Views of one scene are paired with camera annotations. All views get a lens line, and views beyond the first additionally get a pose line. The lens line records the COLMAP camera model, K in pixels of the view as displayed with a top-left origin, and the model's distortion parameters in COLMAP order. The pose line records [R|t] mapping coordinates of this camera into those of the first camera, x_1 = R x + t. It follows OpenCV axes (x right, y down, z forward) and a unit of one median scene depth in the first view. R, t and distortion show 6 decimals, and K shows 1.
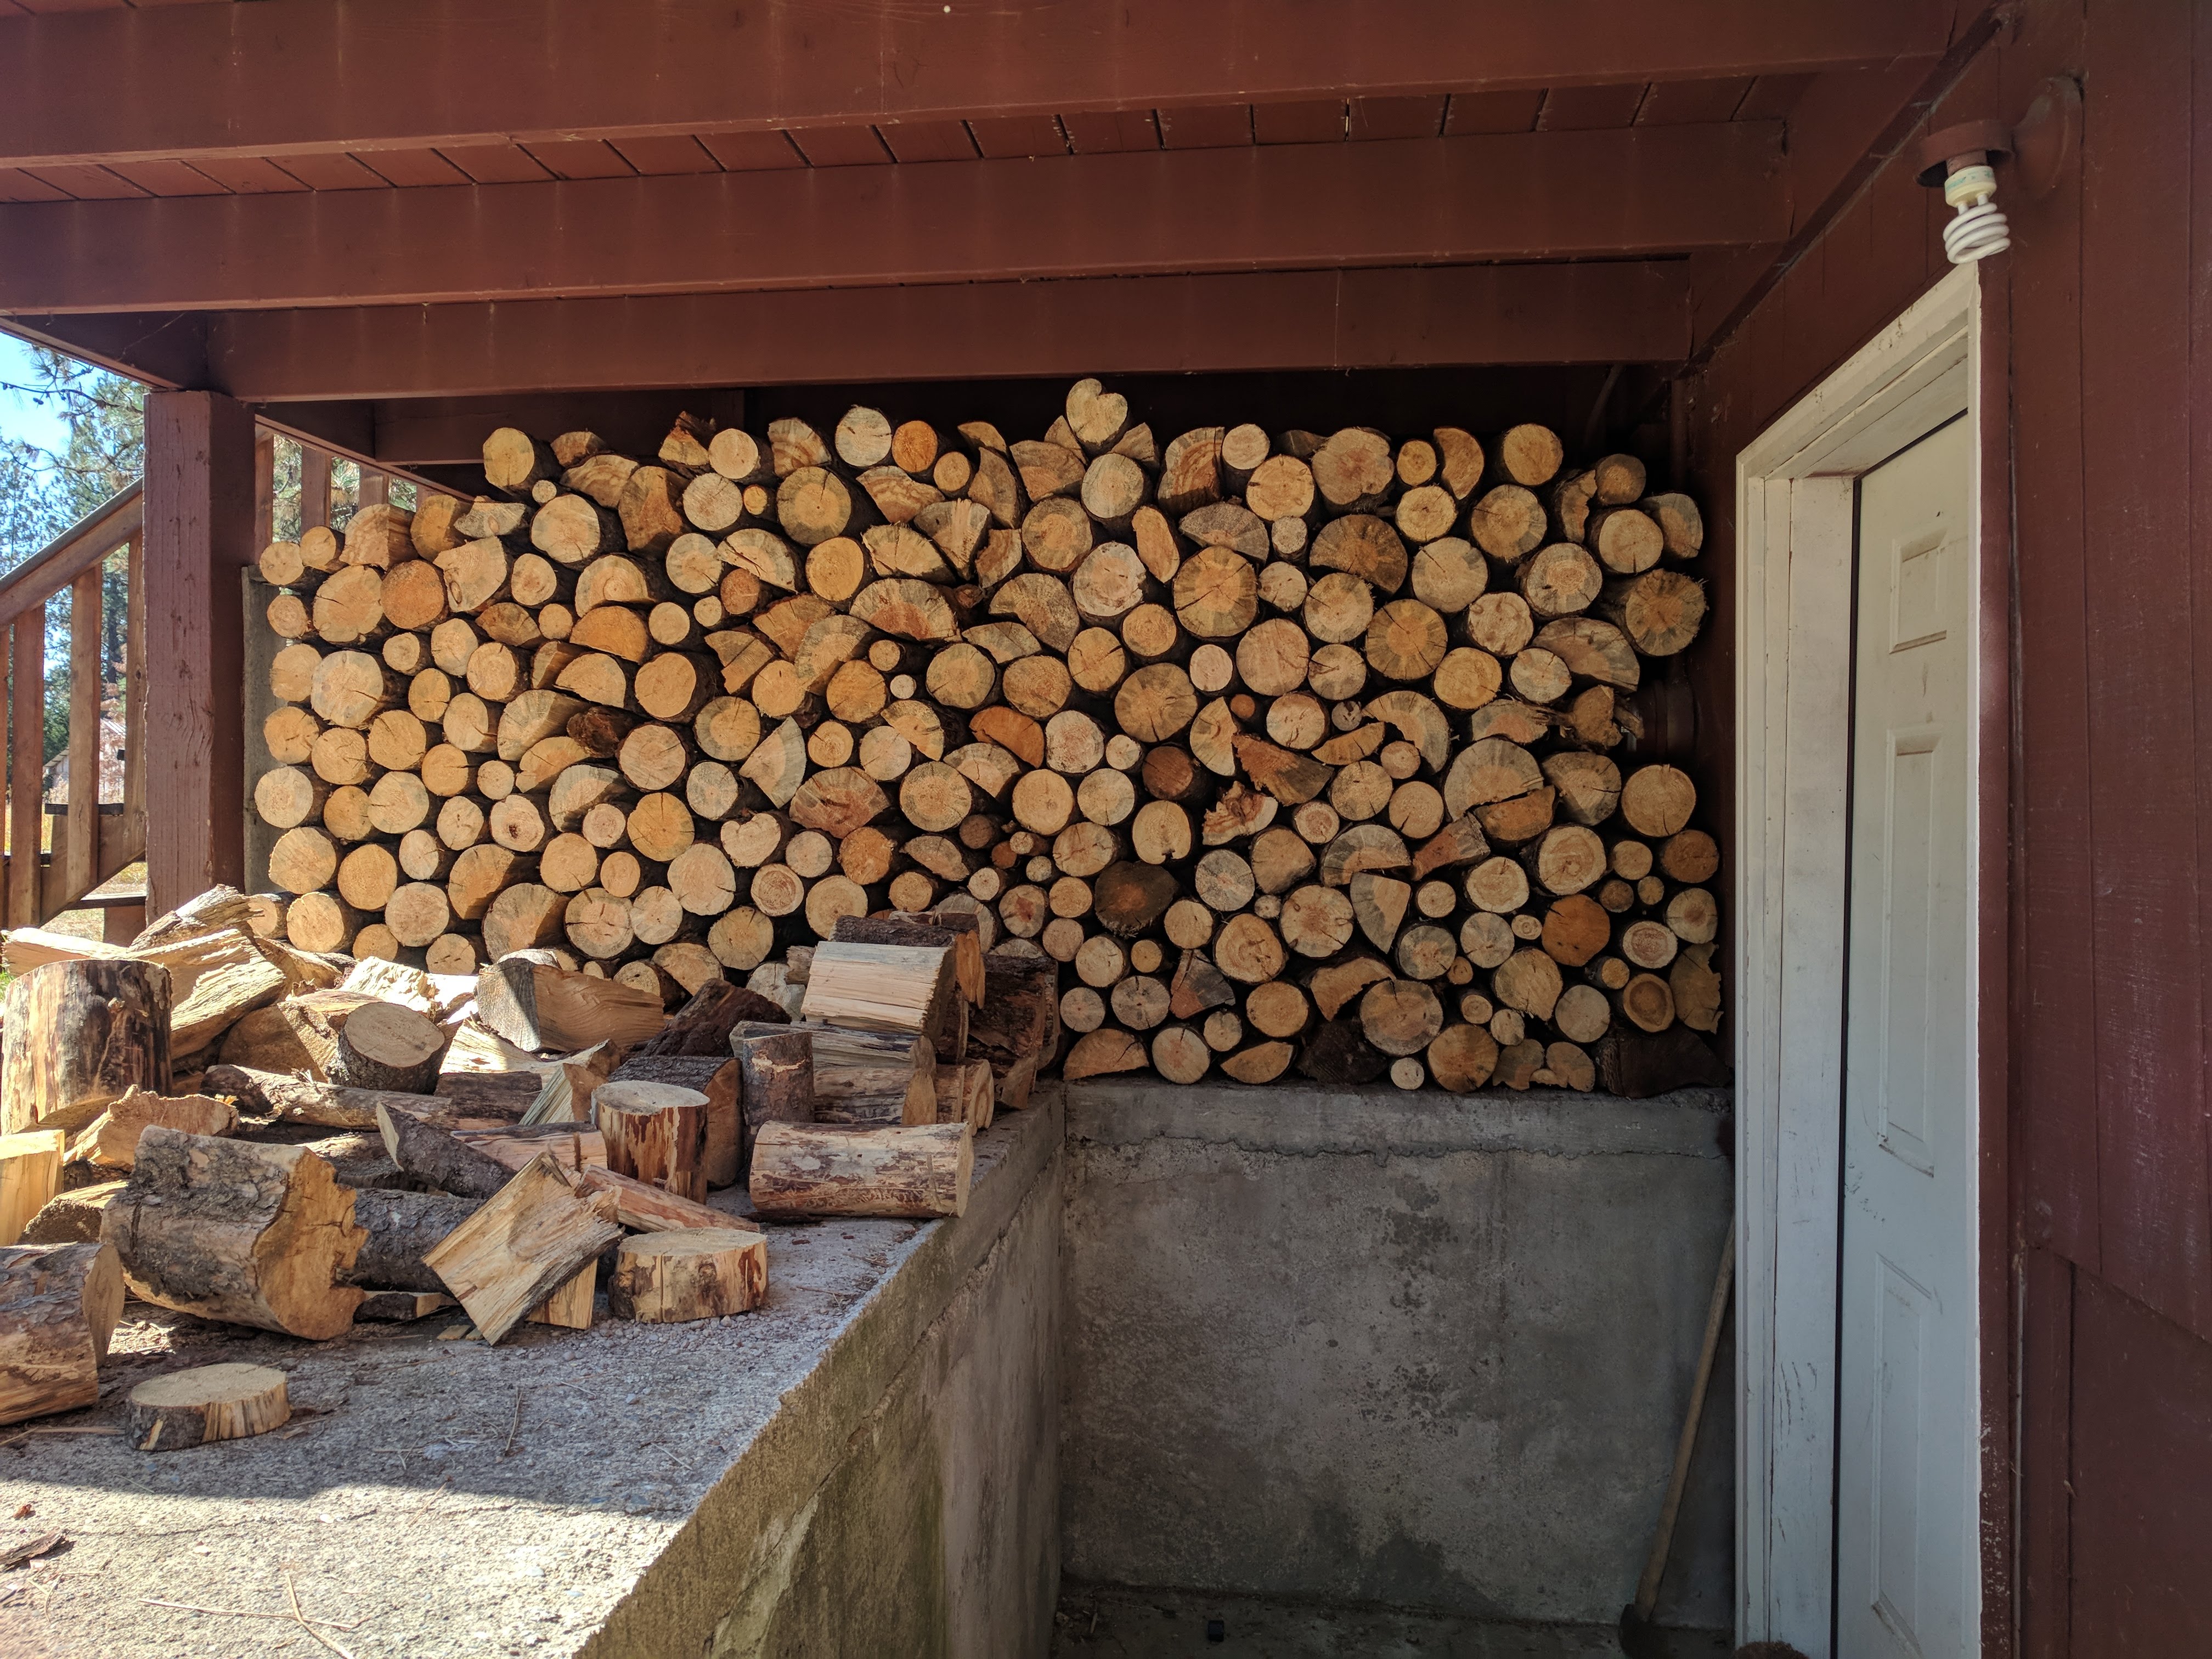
lens RADIAL K [[1664.4, 0, 1099.0], [0, 1664.4, 825.9], [0, 0, 1]] dist [0.038163, -0.005264]
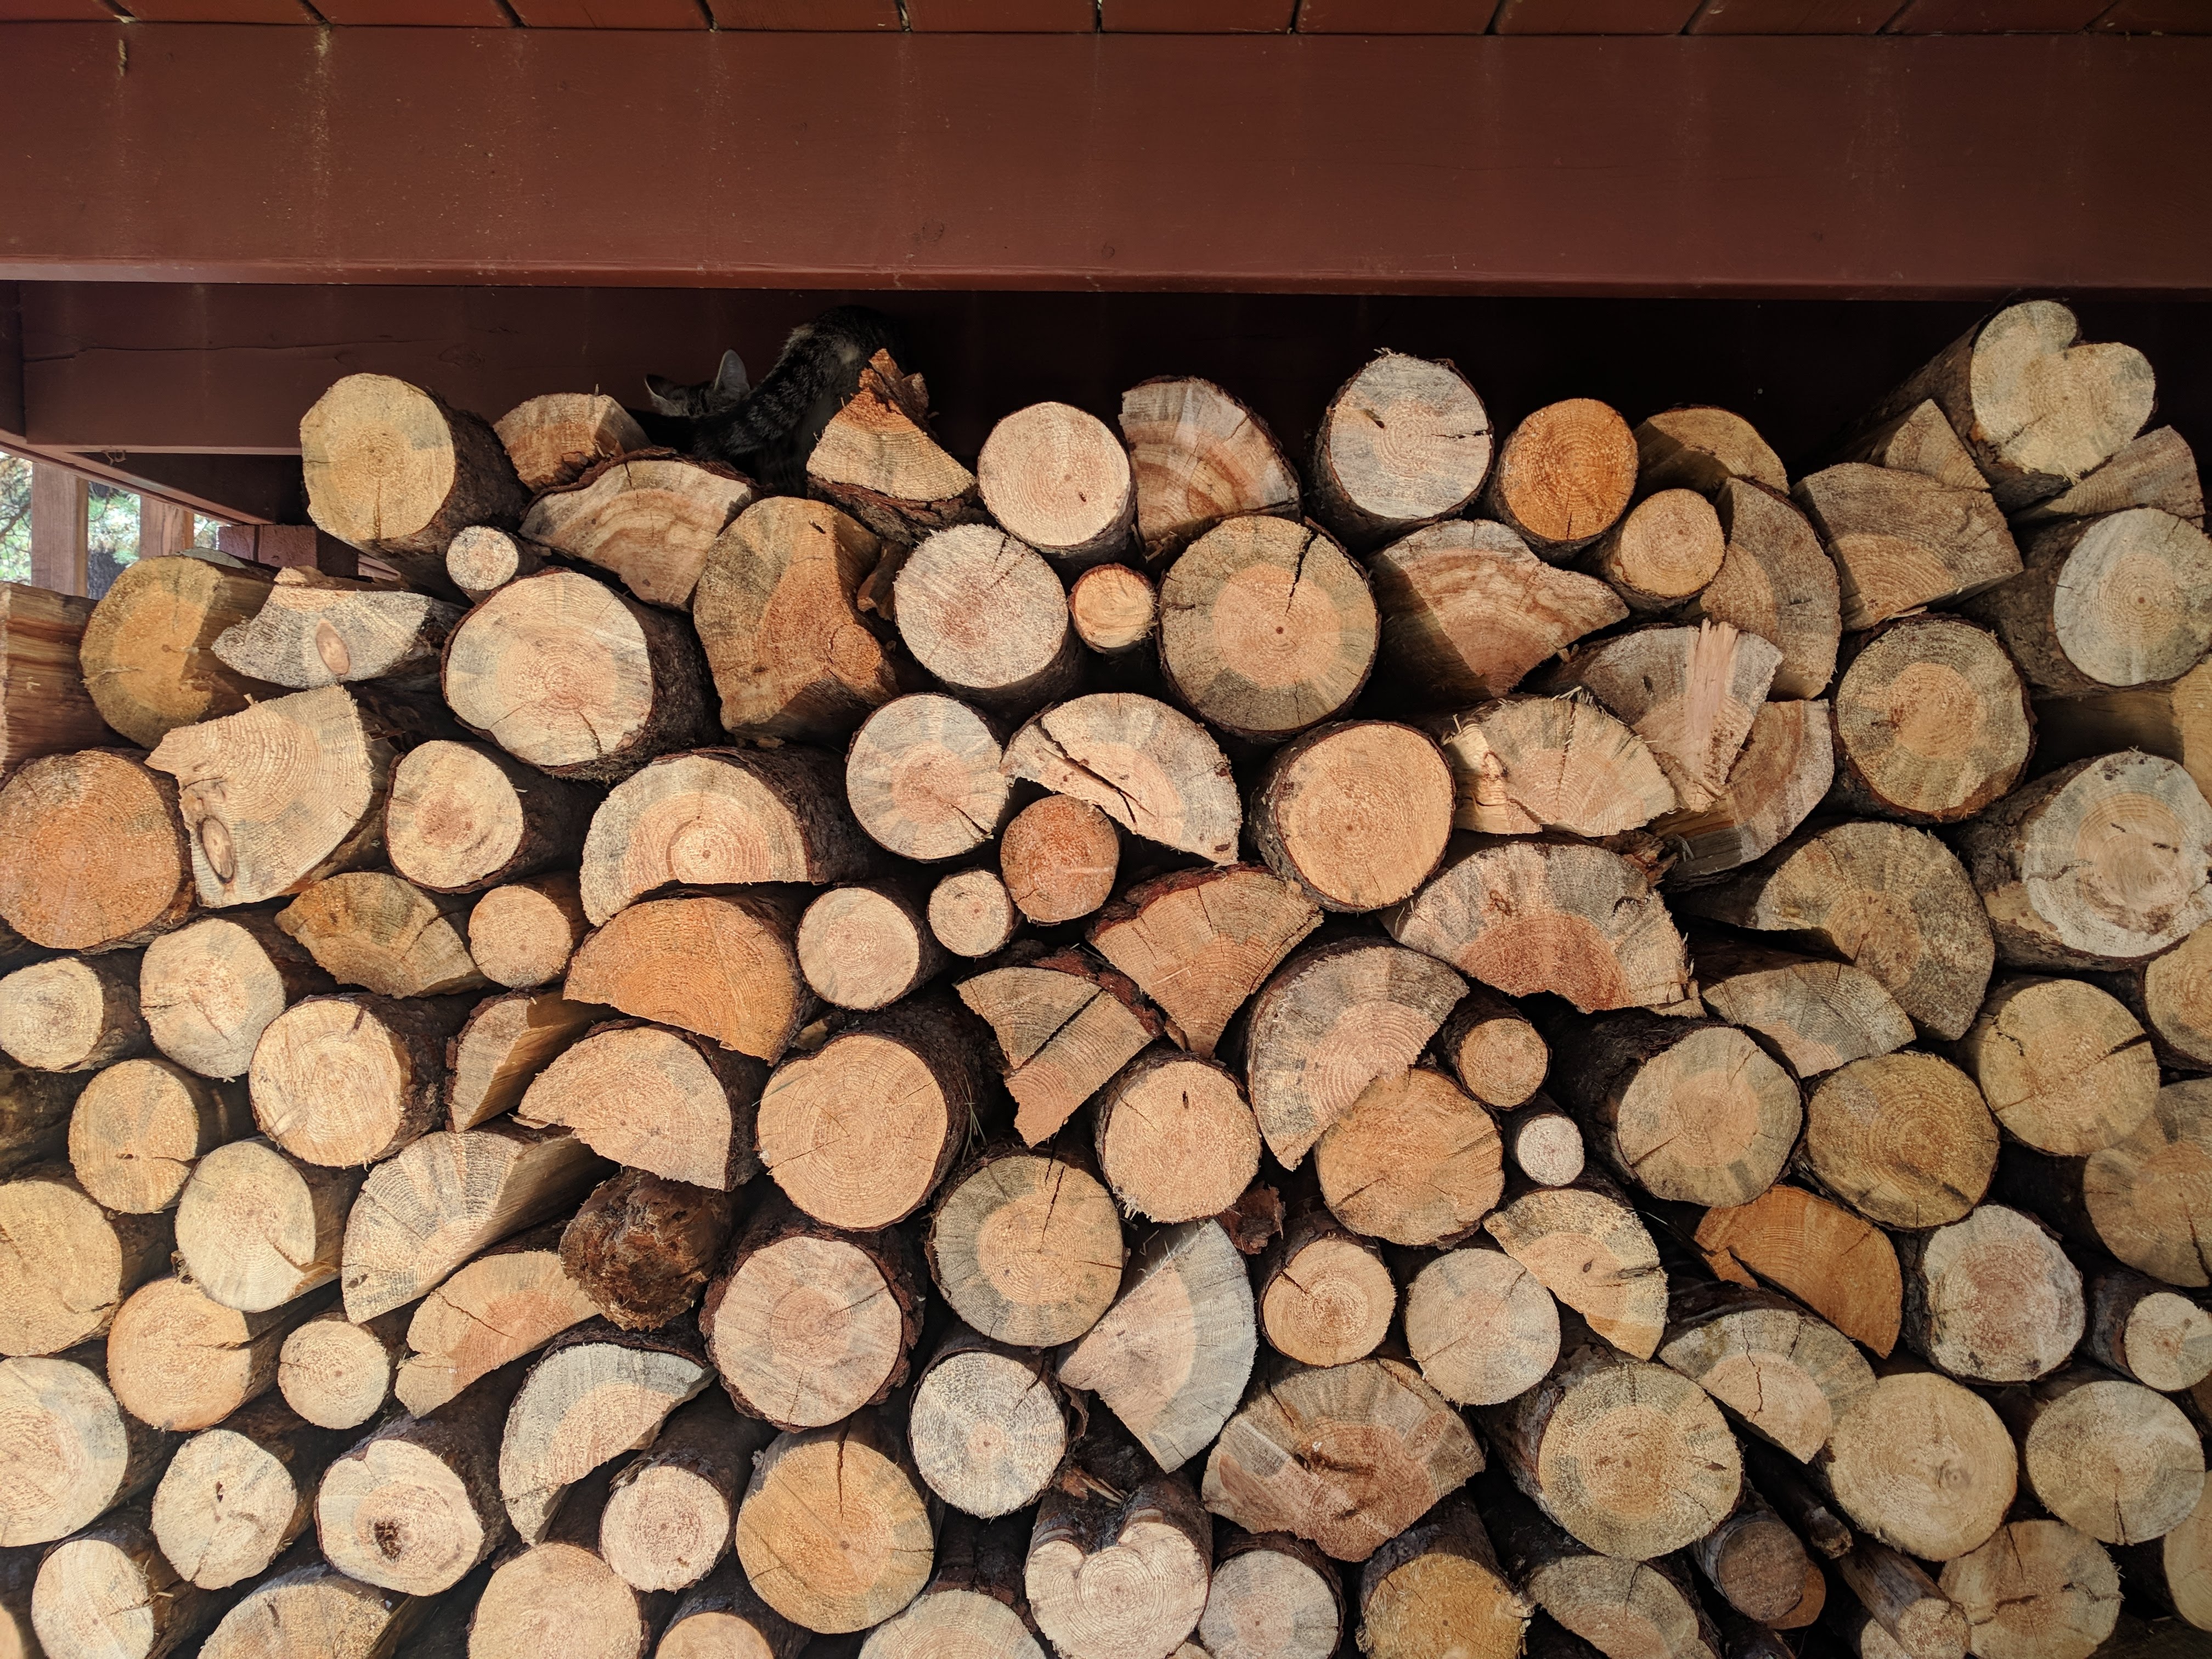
lens RADIAL K [[1664.4, 0, 1110.4], [0, 1664.4, 839.6], [0, 0, 1]] dist [0.038163, -0.005264]
pose [[0.992294, 0.006683, 0.123727, -0.248726], [-0.008267, 0.999890, 0.012292, -0.149231], [-0.123632, -0.013220, 0.992240, 0.644697]]
